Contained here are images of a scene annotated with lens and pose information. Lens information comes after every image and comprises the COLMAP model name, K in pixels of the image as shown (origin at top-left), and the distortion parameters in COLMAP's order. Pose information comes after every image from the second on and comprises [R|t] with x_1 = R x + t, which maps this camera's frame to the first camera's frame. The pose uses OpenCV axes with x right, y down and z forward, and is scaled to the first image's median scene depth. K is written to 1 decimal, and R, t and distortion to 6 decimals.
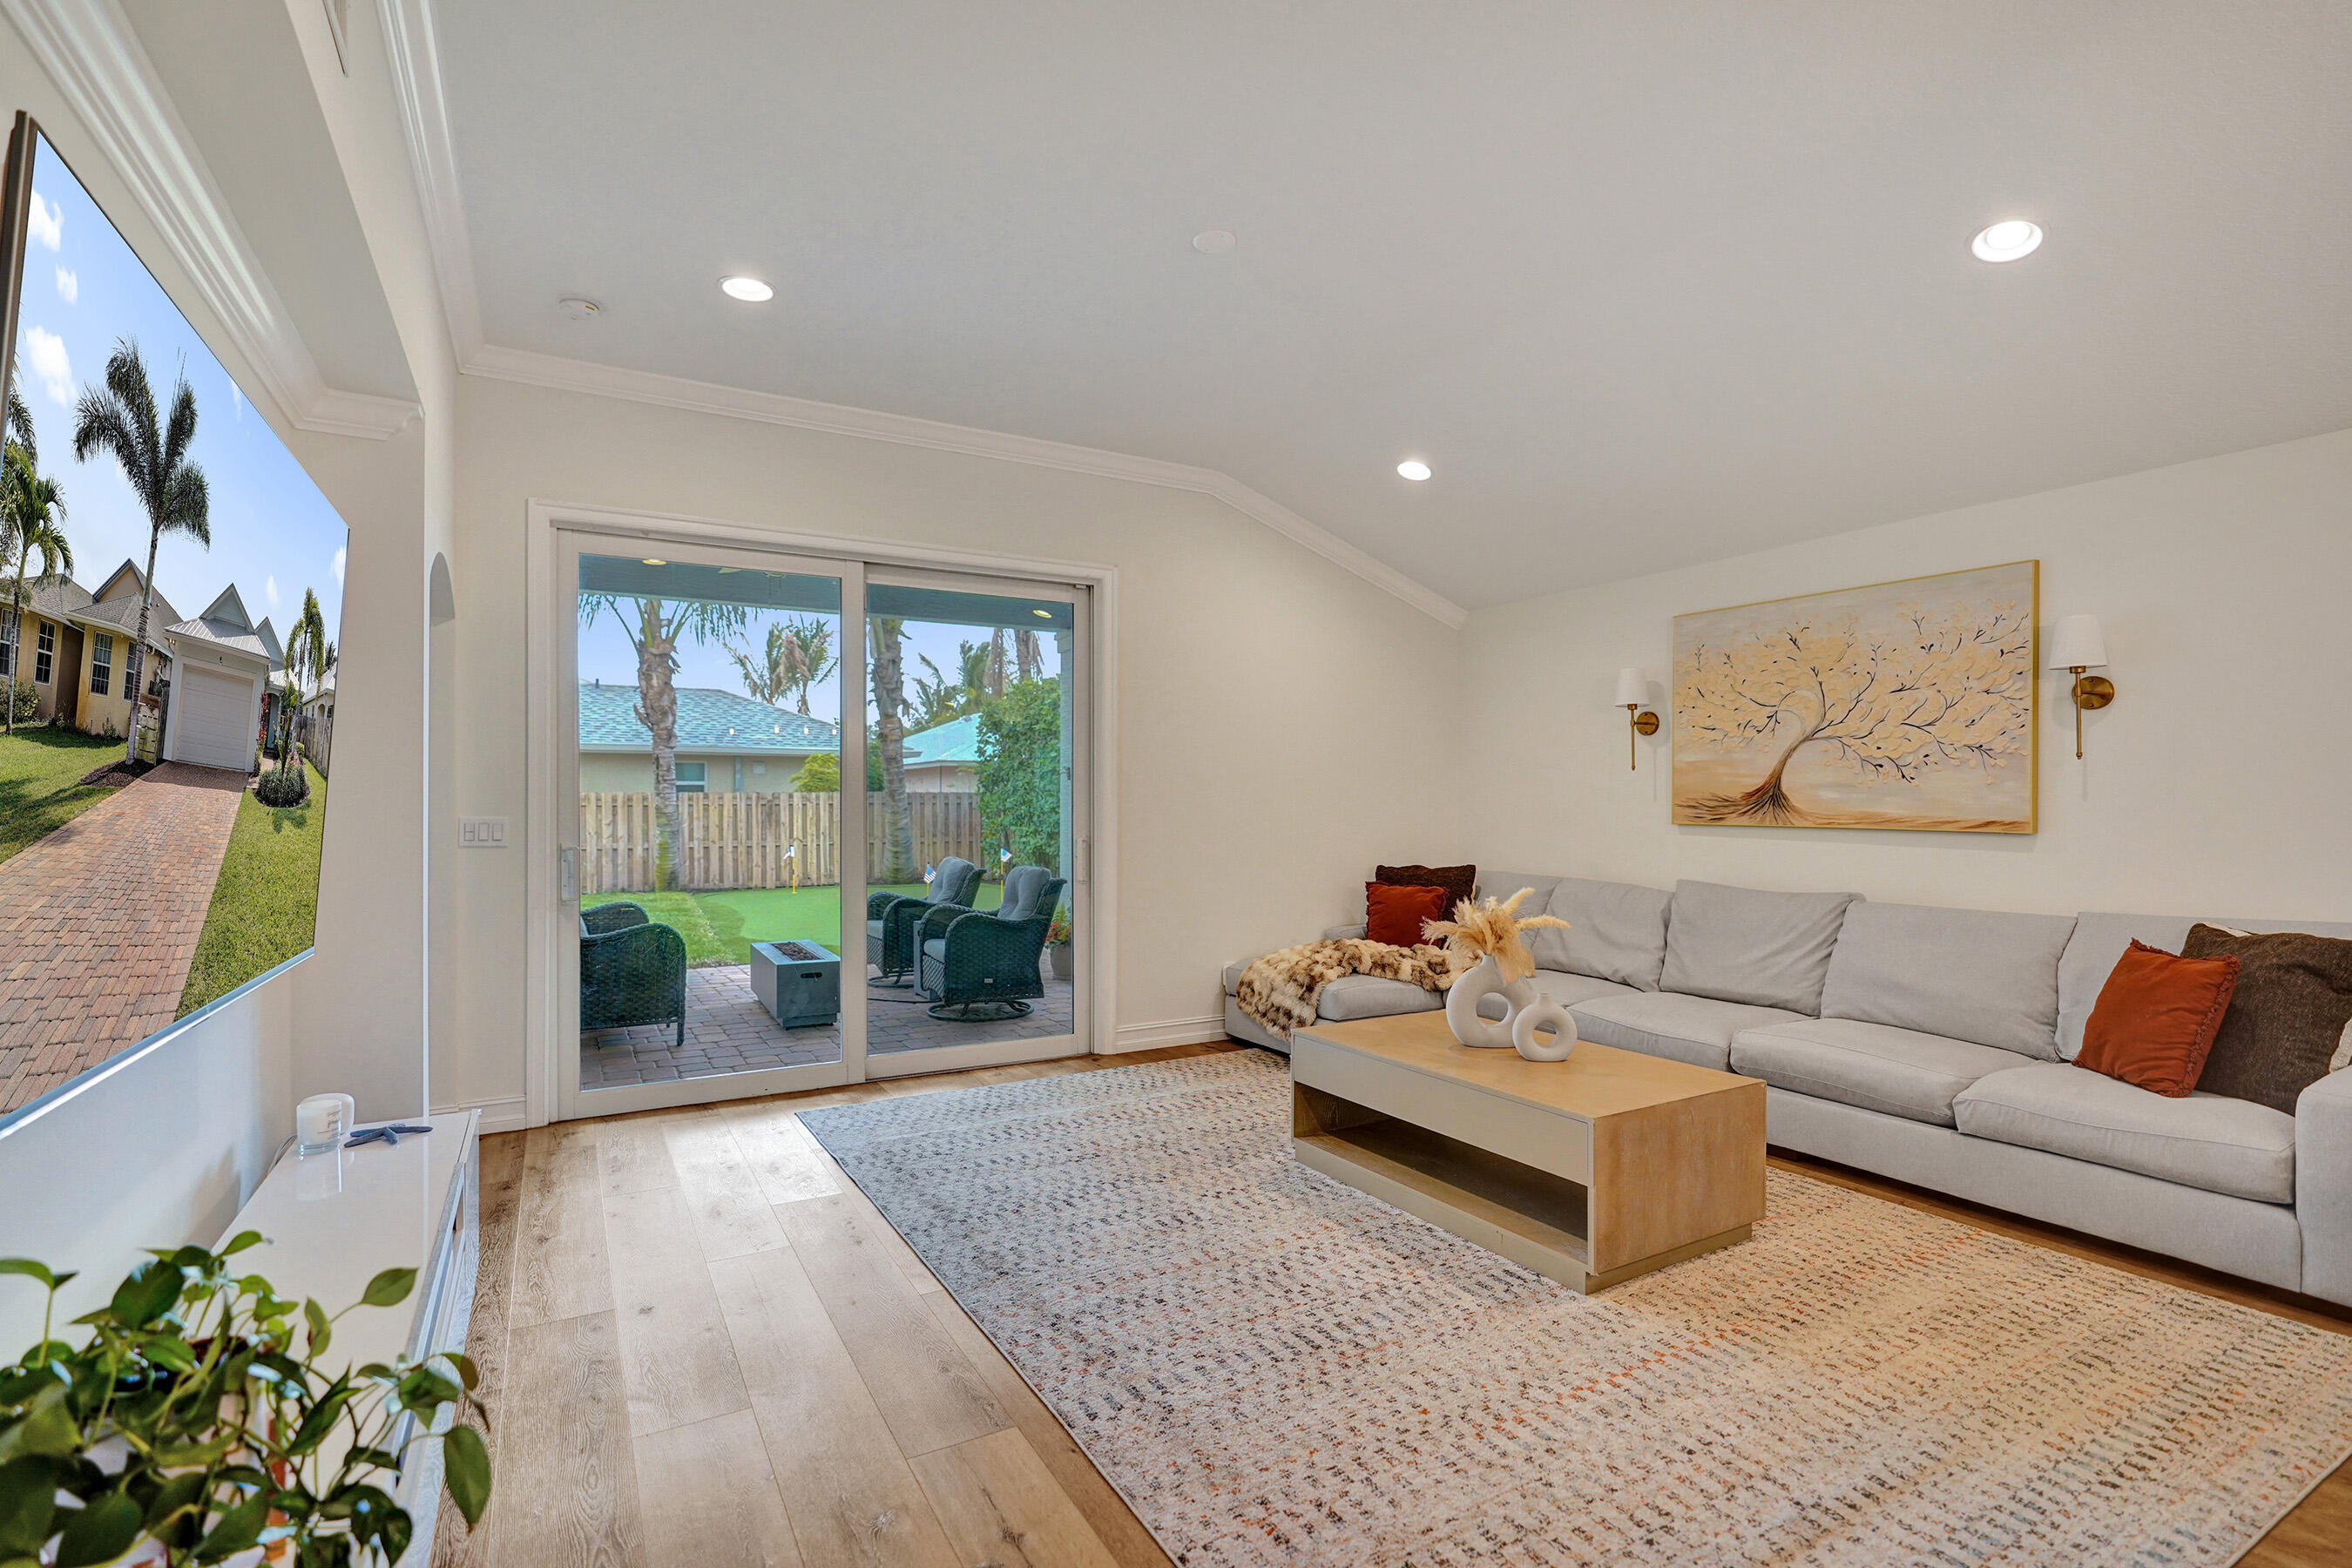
lens RADIAL K [[1080.9, 0, 1154.9], [0, 1080.9, 793.9], [0, 0, 1]] dist [-0.012577, 0.006508]
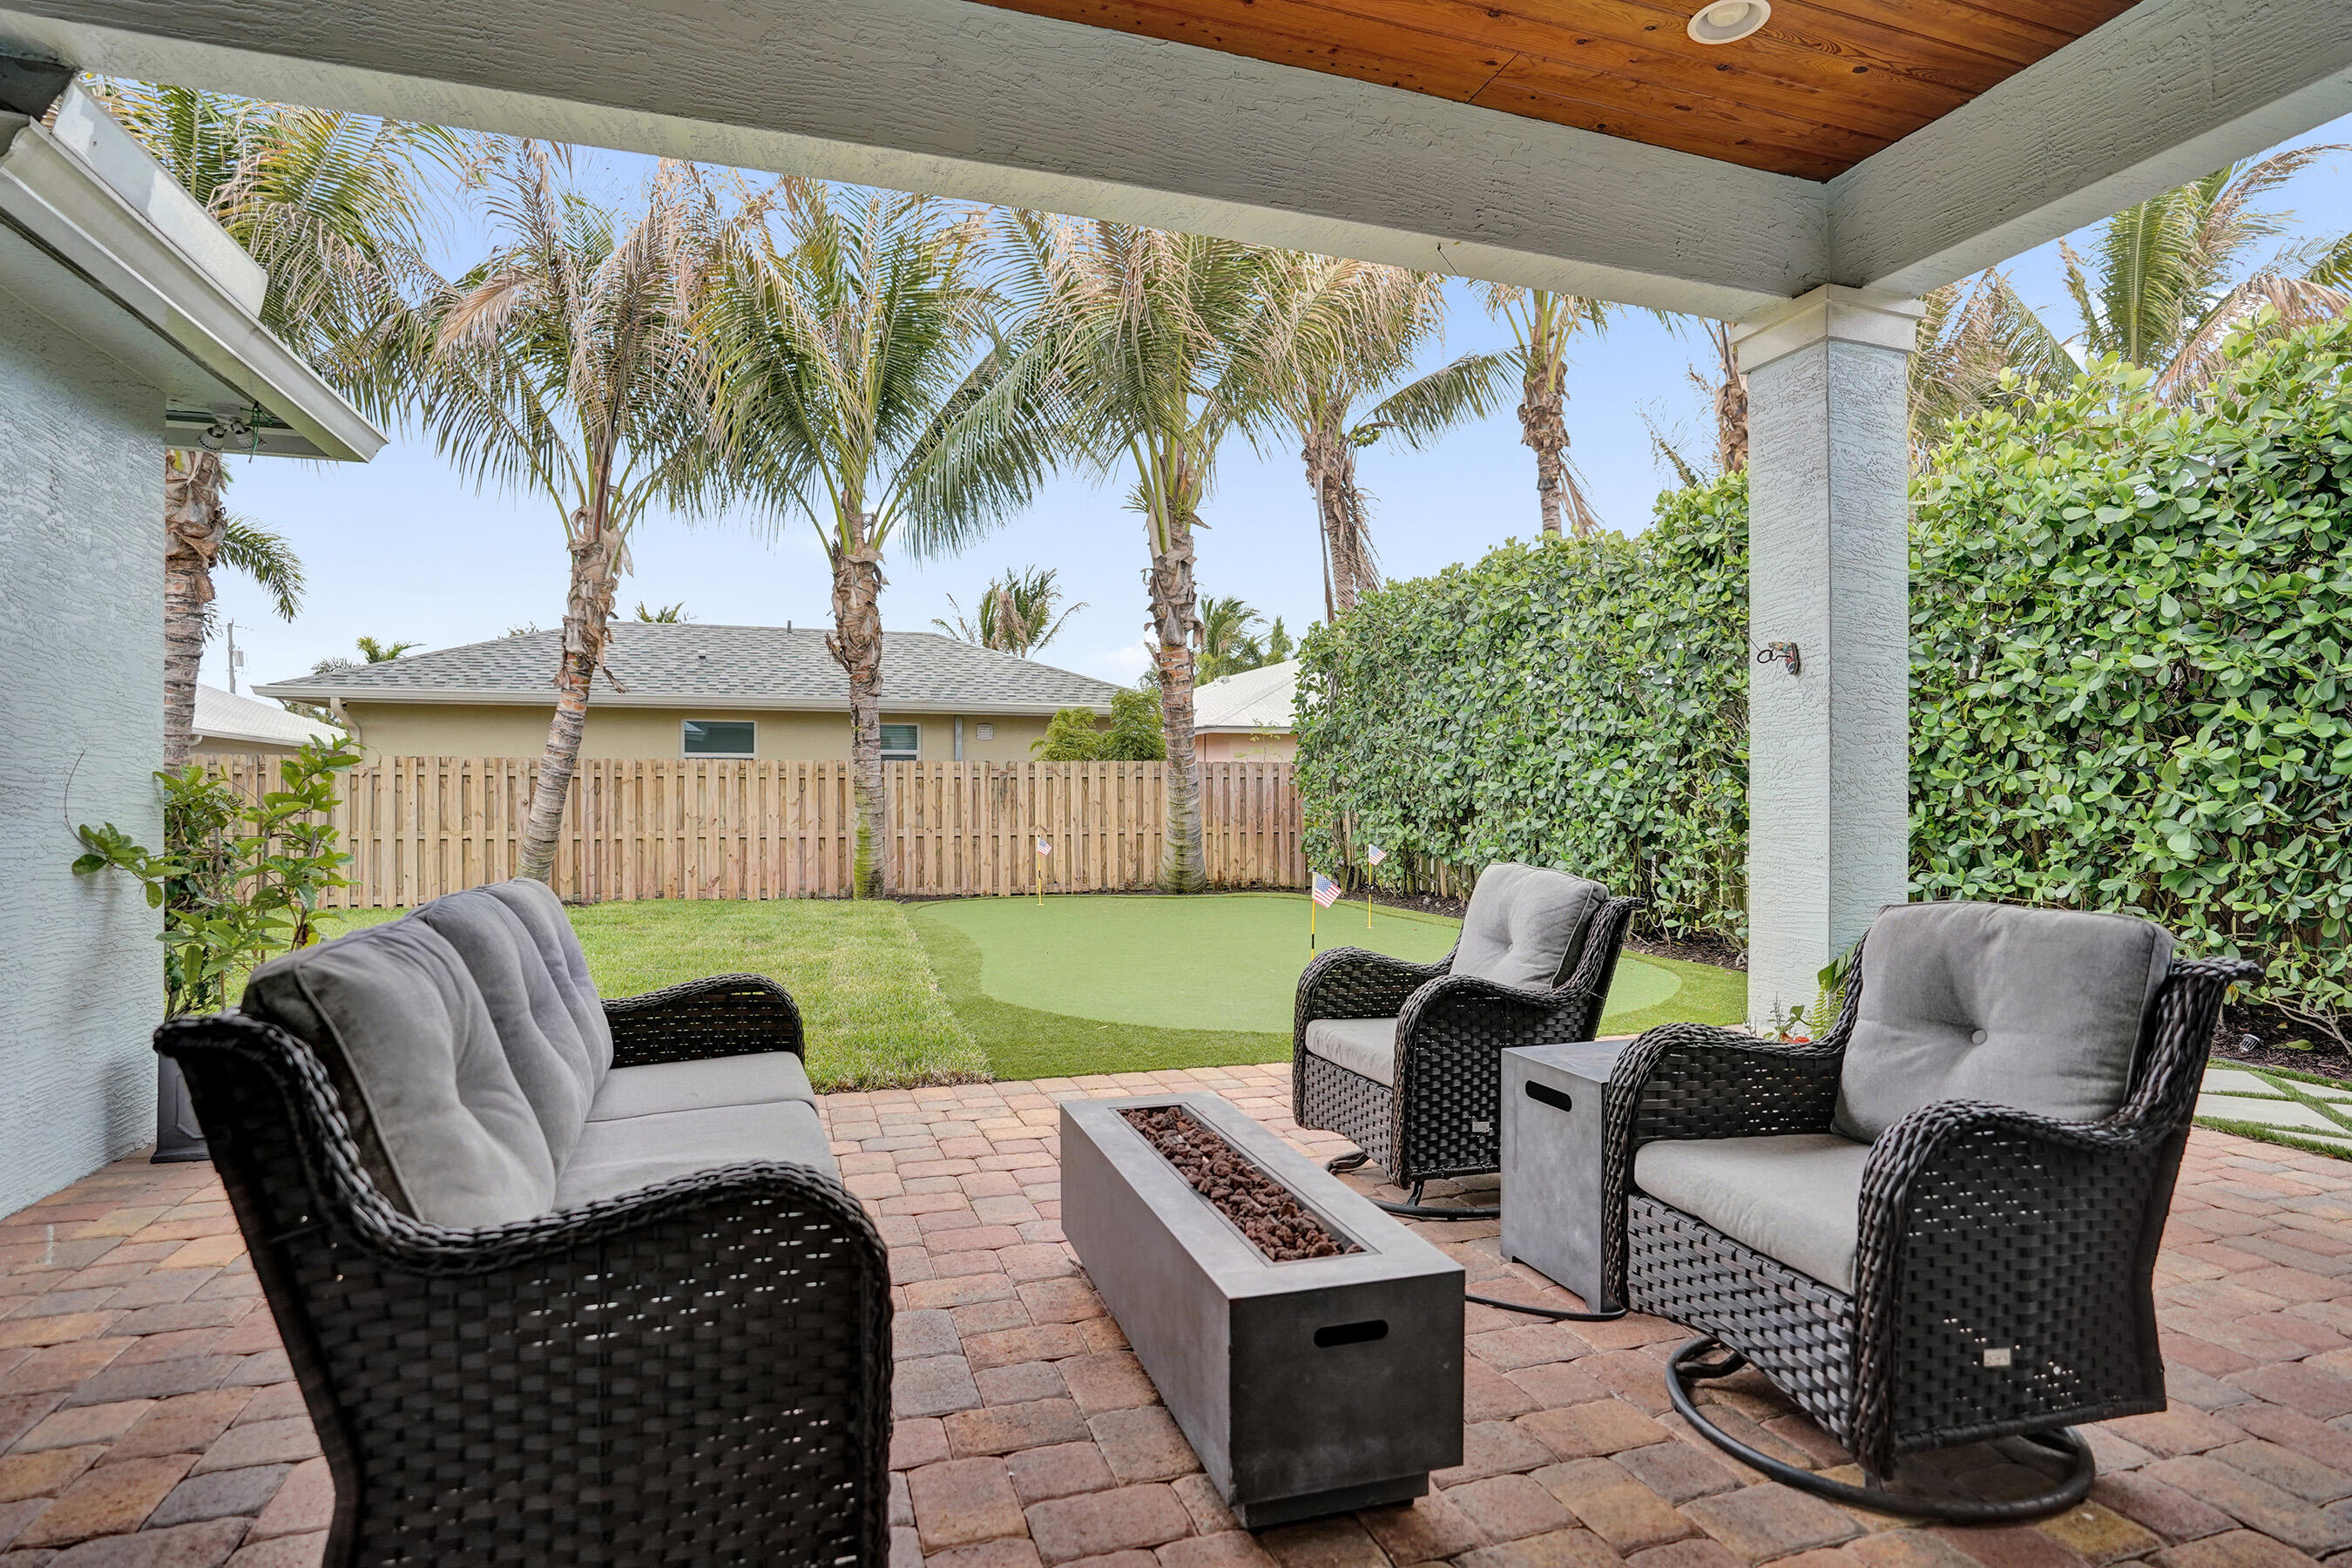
lens RADIAL K [[1192.3, 0, 1111.8], [0, 1192.3, 776.3], [0, 0, 1]] dist [-0.022292, -0.000482]
pose [[0.973767, 0.000946, -0.227547, -0.339041], [-0.002413, 0.999978, -0.006169, 0.041626], [0.227536, 0.006556, 0.973748, 0.782430]]
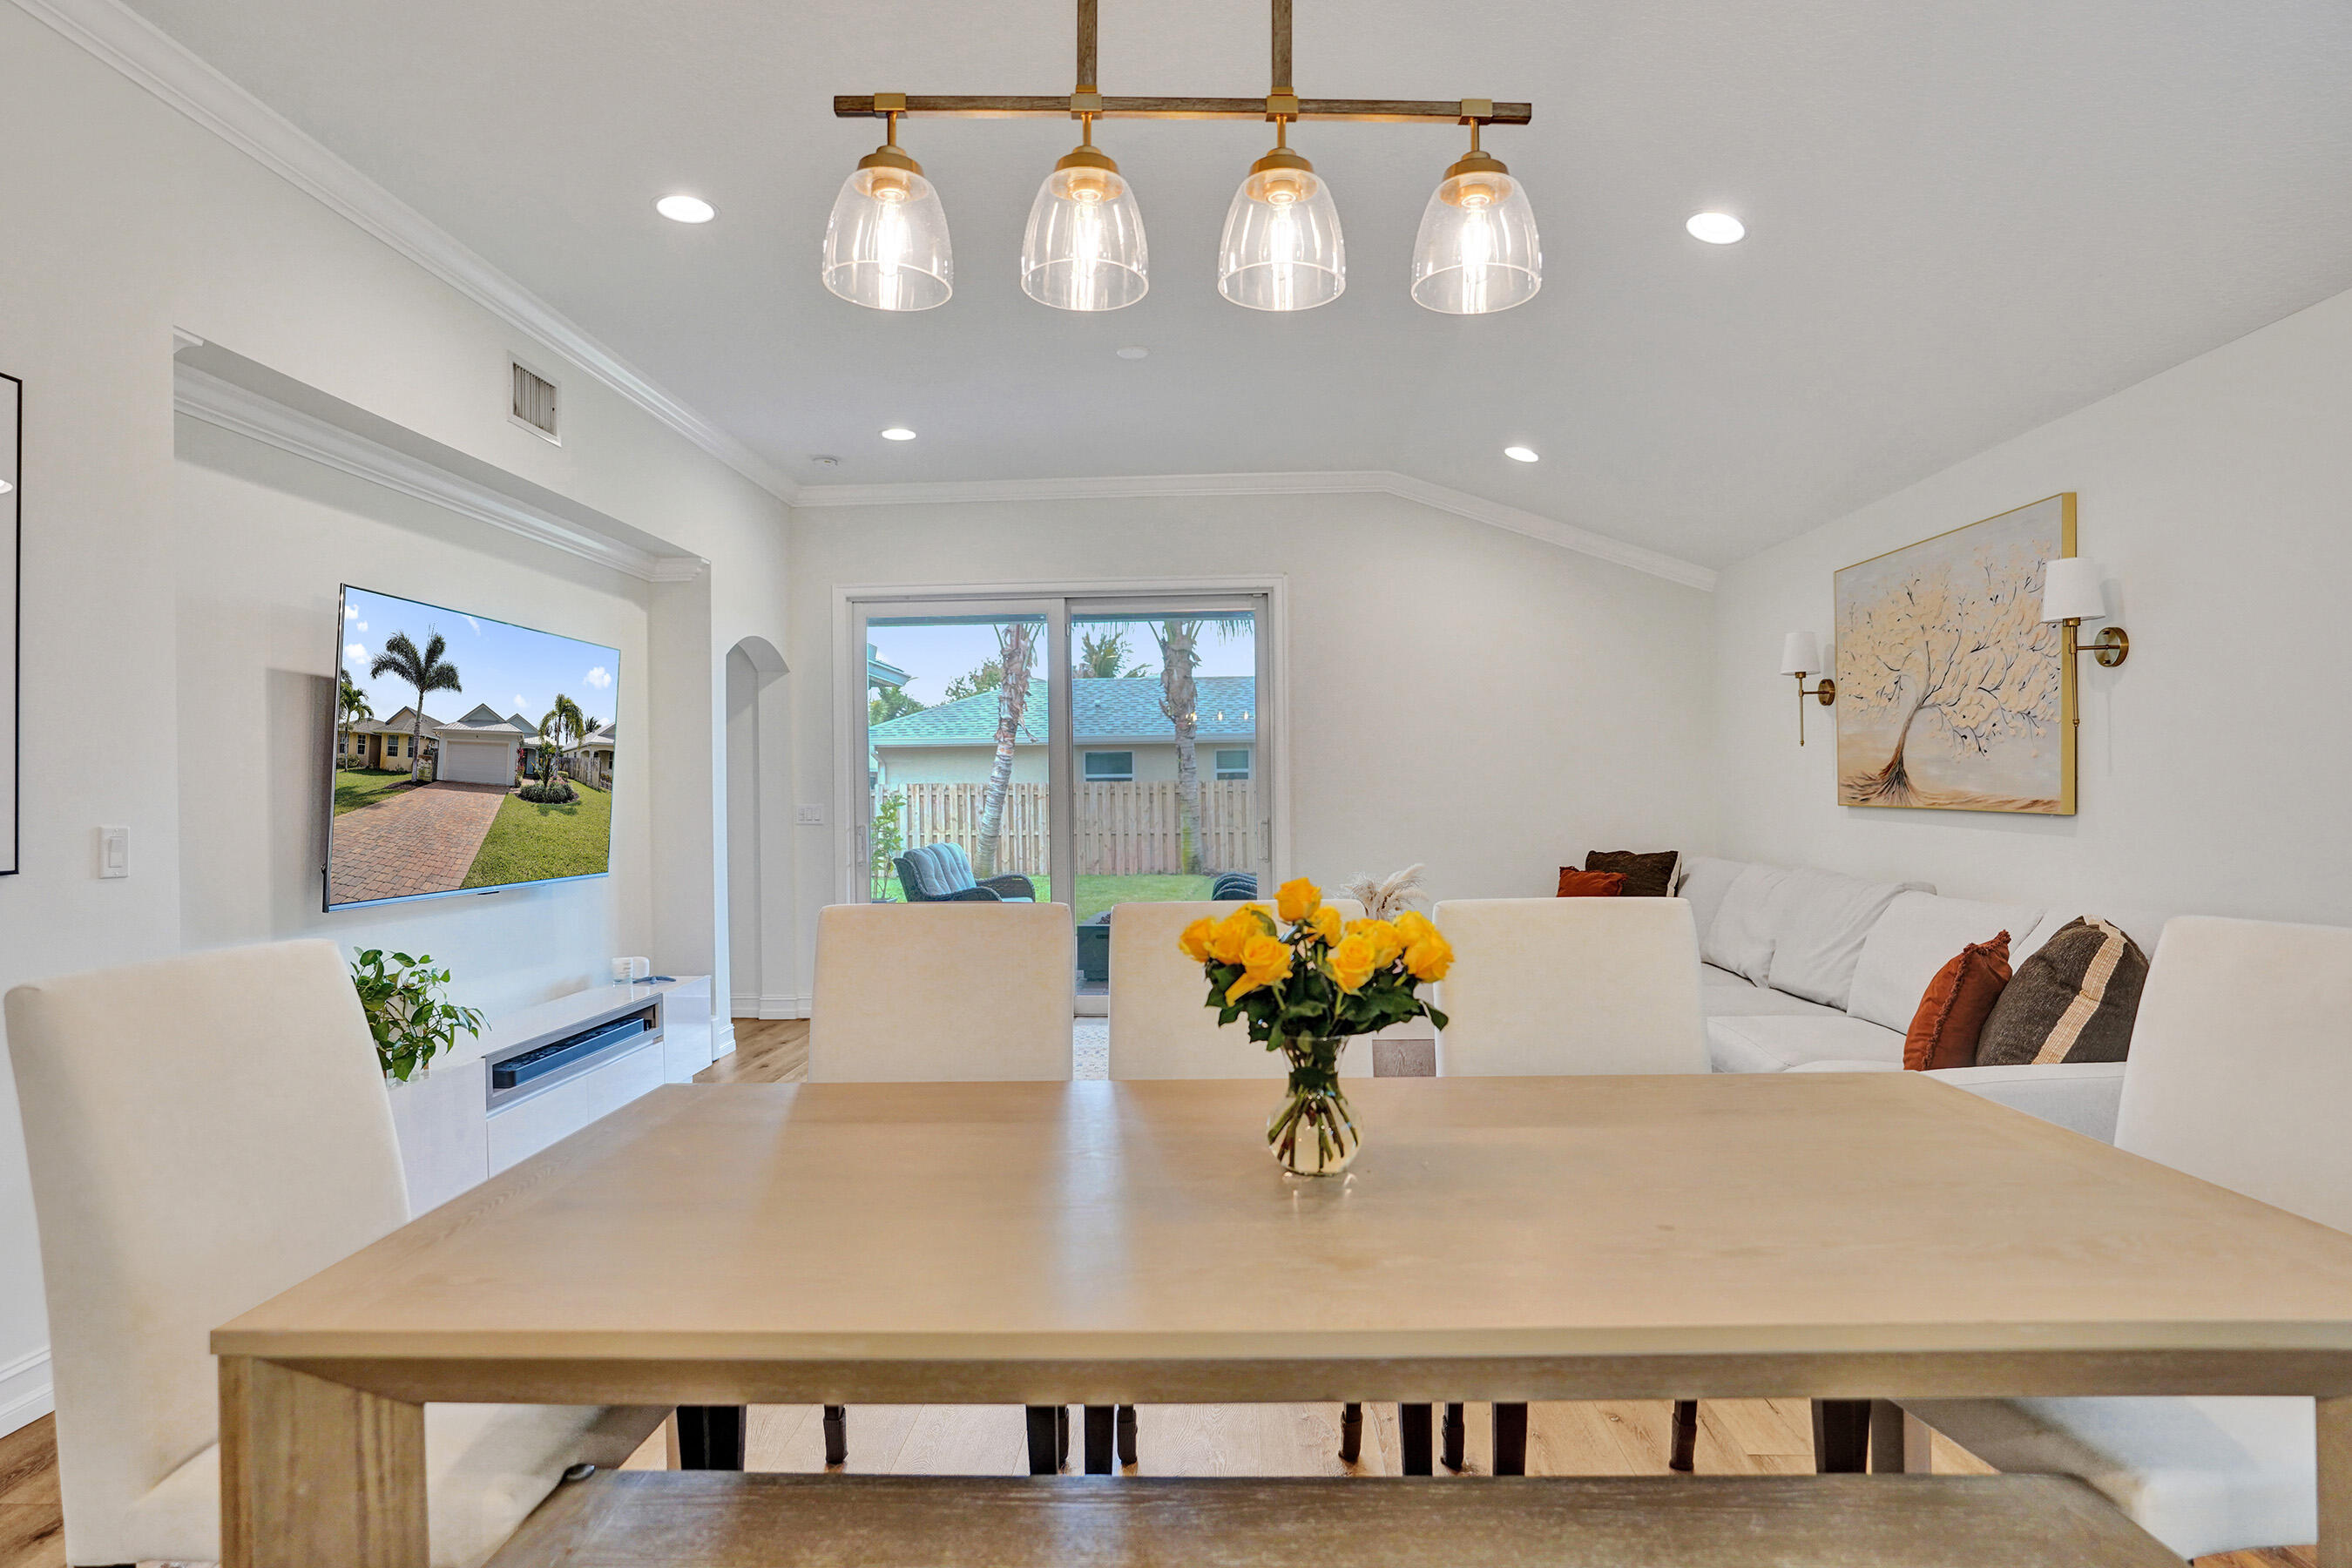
lens RADIAL K [[1247.8, 0, 1168.0], [0, 1247.8, 784.5], [0, 0, 1]] dist [-0.021660, 0.000088]
pose [[0.847684, -0.012022, -0.530366, 0.510309], [0.015370, 0.999880, 0.001901, -0.000091], [0.530280, -0.009763, 0.847767, -0.135376]]
